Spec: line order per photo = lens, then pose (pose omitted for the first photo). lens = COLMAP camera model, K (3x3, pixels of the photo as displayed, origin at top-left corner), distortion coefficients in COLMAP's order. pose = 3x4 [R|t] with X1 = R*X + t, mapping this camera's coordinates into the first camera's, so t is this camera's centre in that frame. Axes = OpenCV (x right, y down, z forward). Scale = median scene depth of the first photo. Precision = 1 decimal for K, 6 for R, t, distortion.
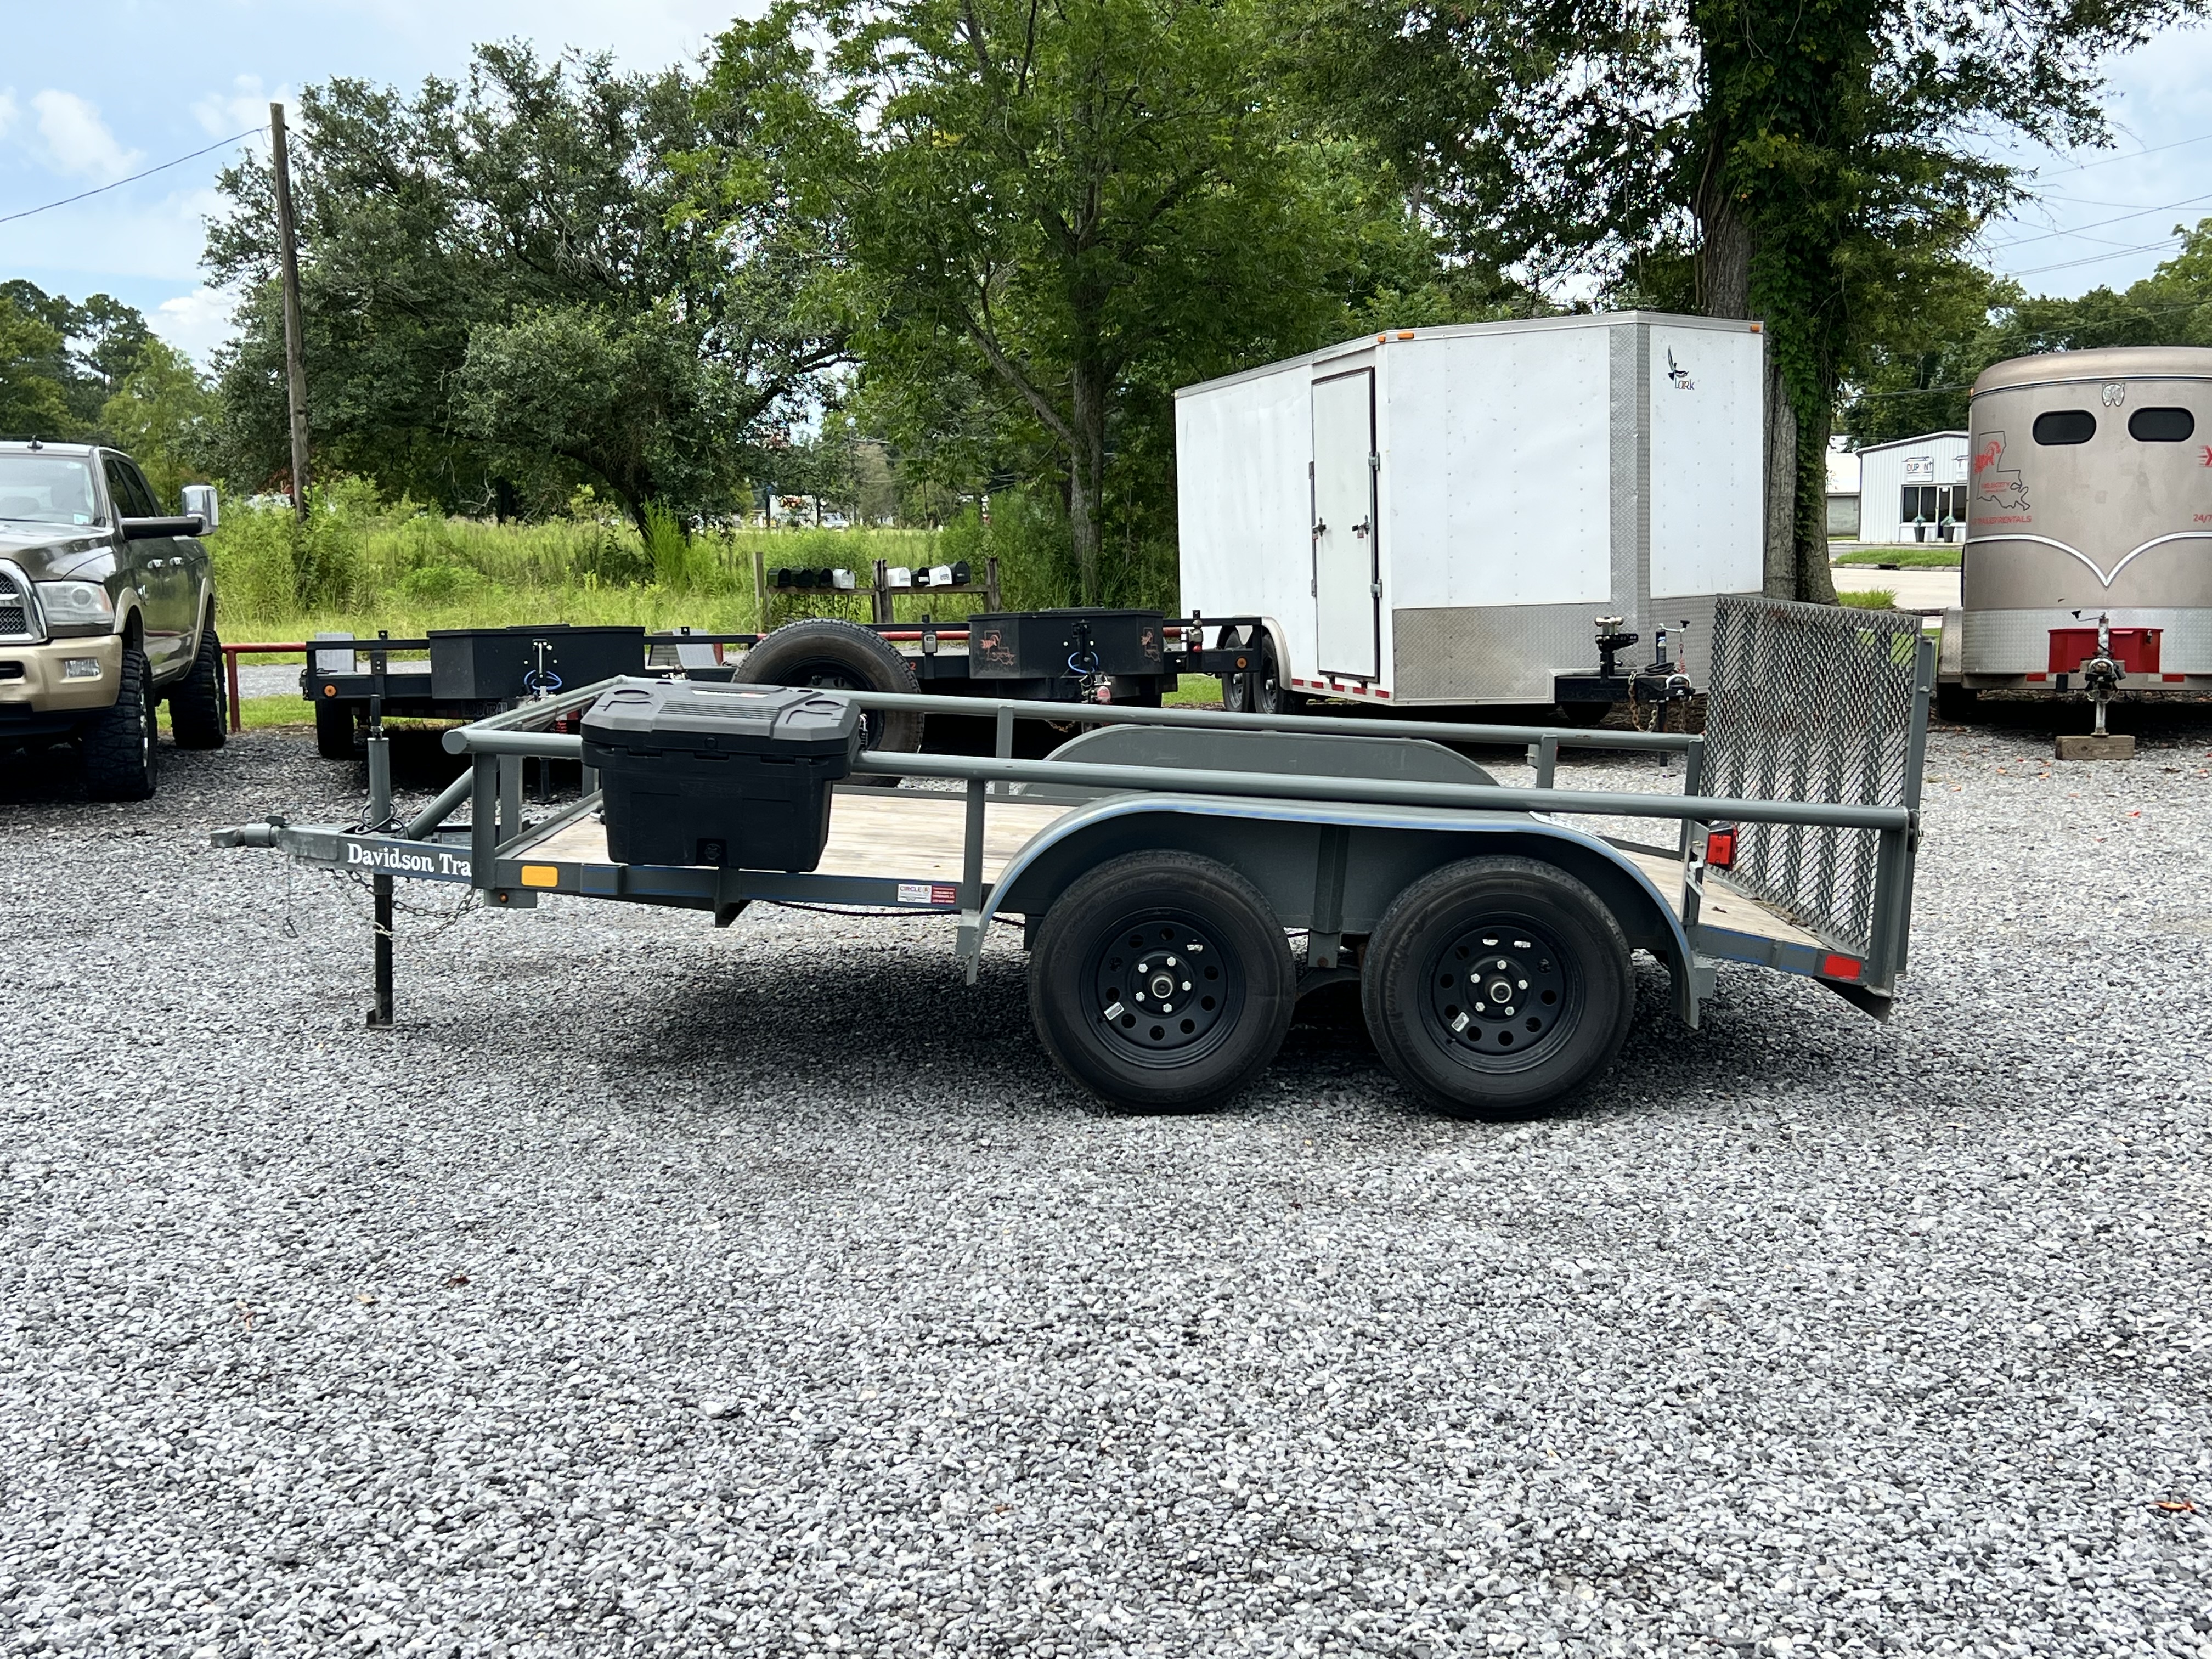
lens RADIAL K [[2532.6, 0, 1094.2], [0, 2532.6, 850.3], [0, 0, 1]] dist [0.036679, 0.000000]
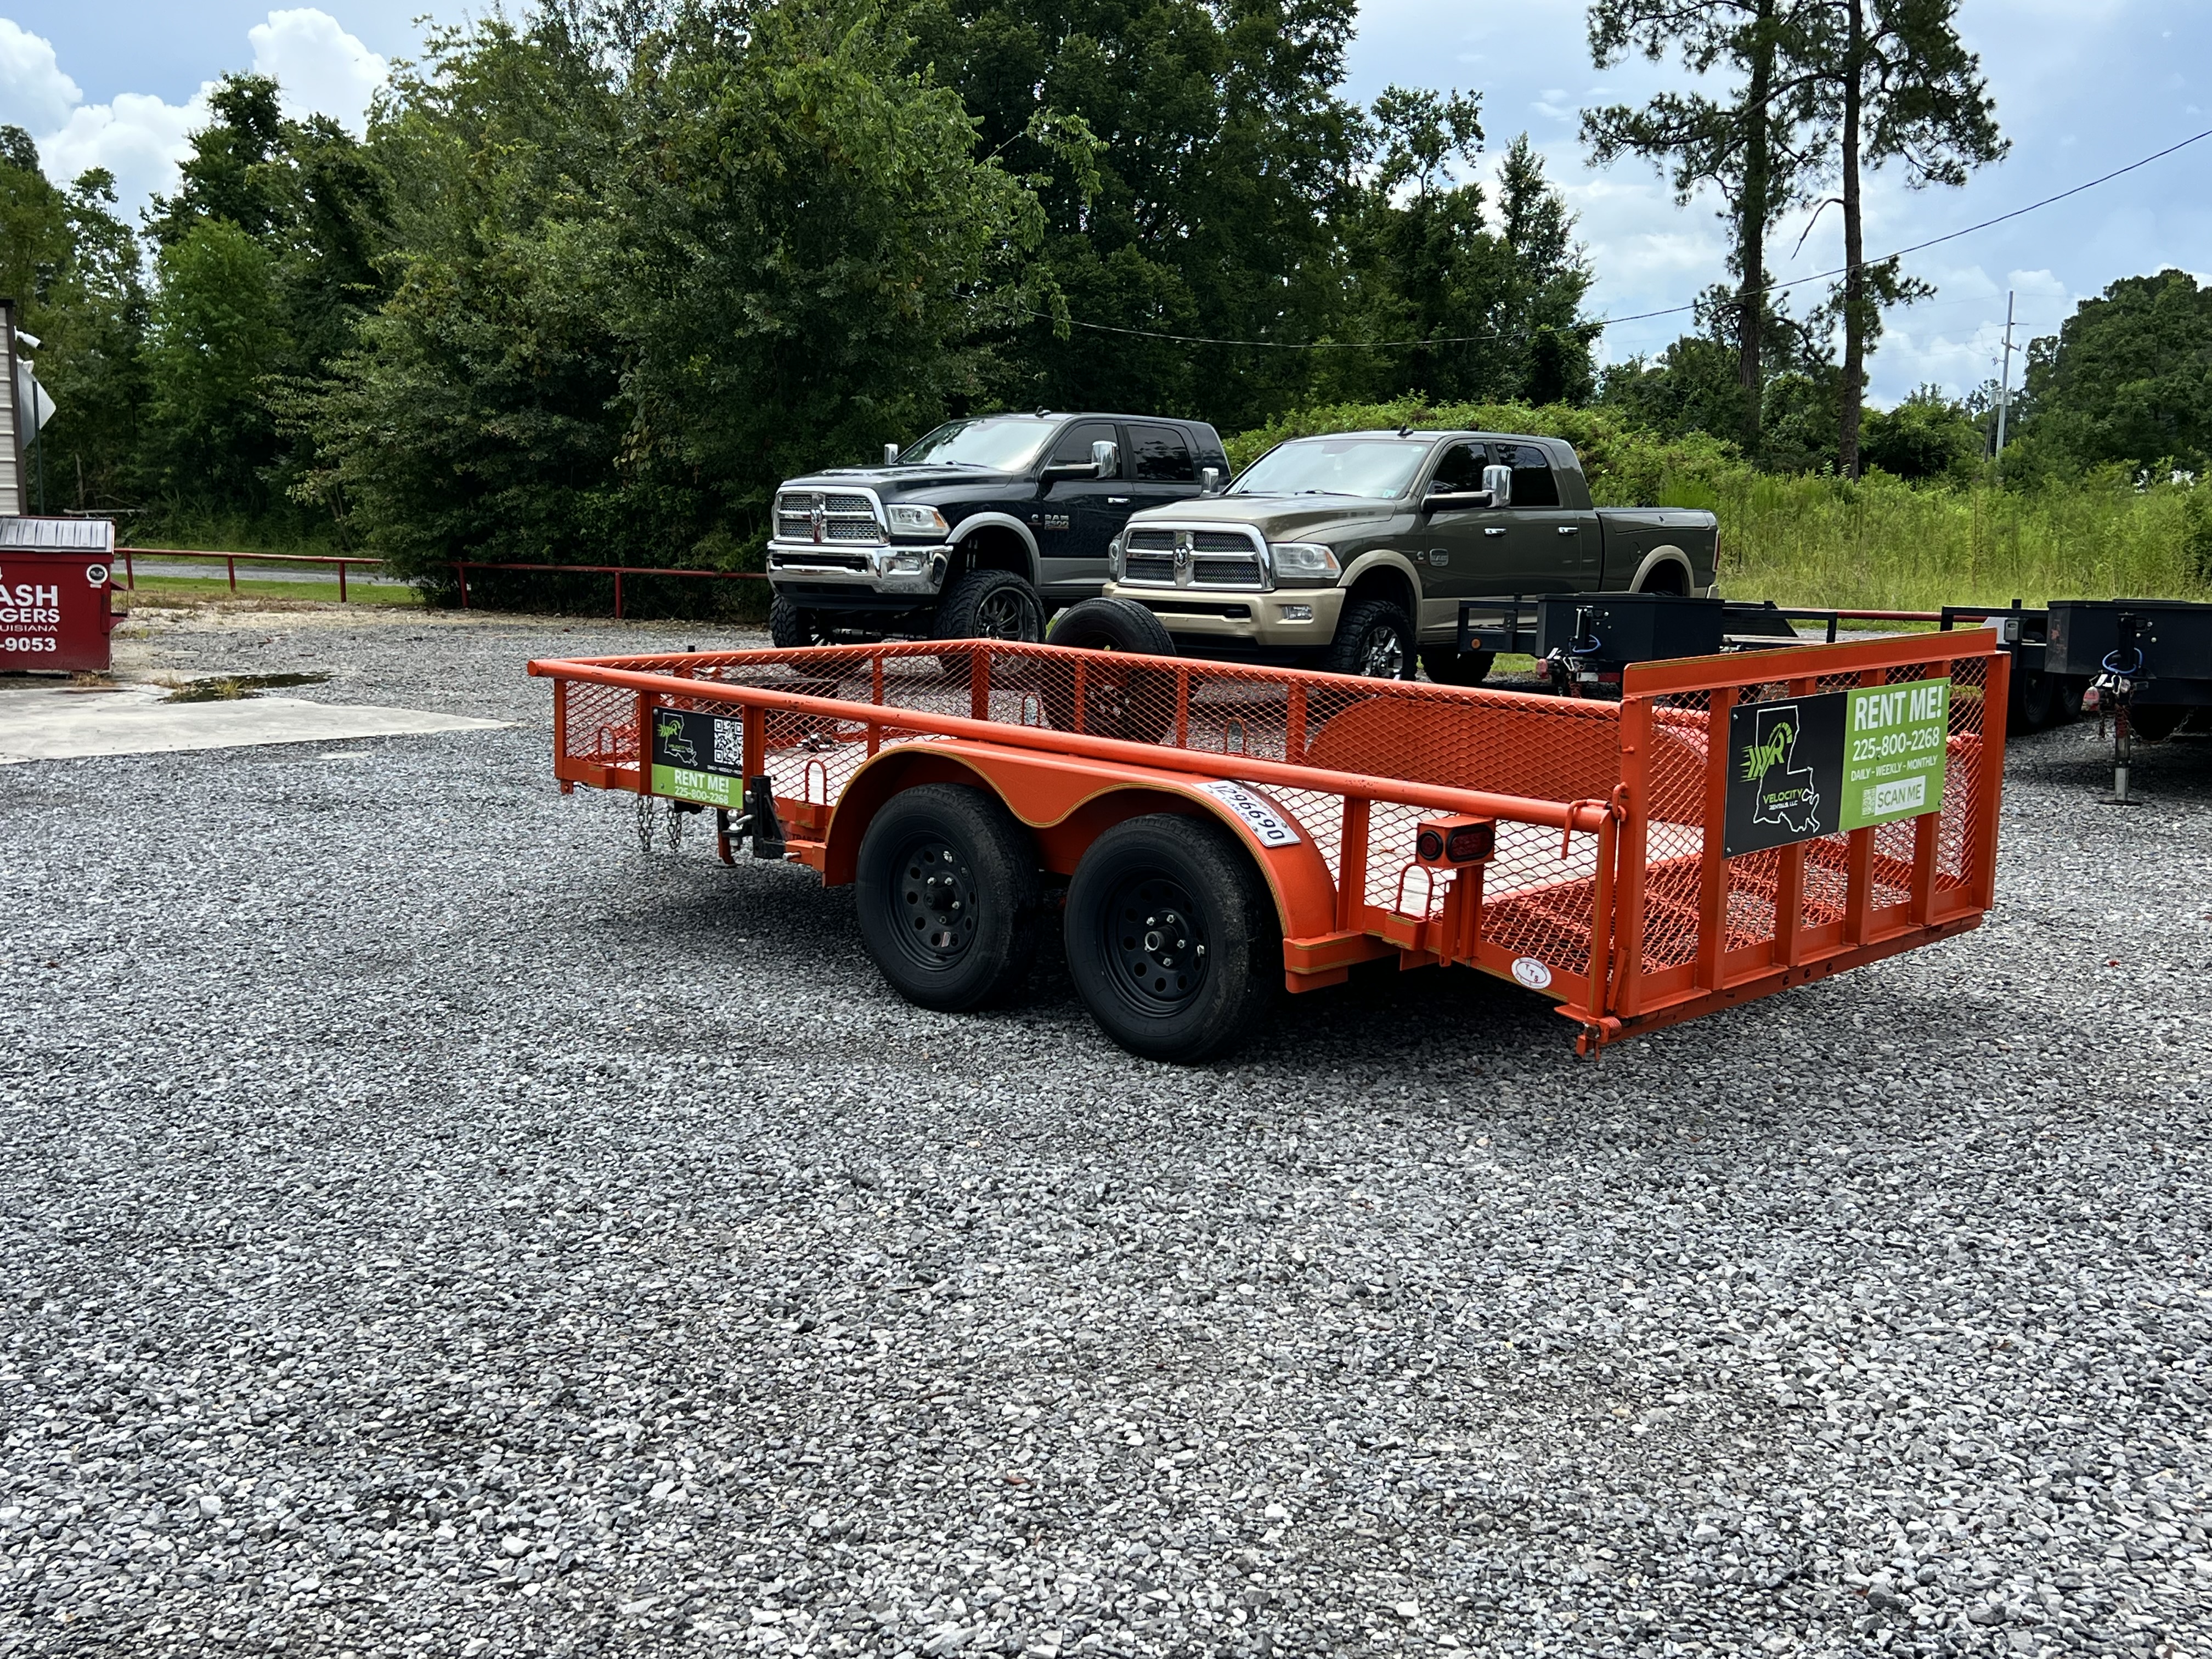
lens RADIAL K [[2392.9, 0, 1093.9], [0, 2392.9, 820.2], [0, 0, 1]] dist [0.031898, 0.000000]
pose [[0.588886, 0.121025, -0.799103, 0.420448], [-0.117073, 0.991070, 0.063824, -0.029385], [0.799692, 0.055968, 0.597797, 0.197693]]
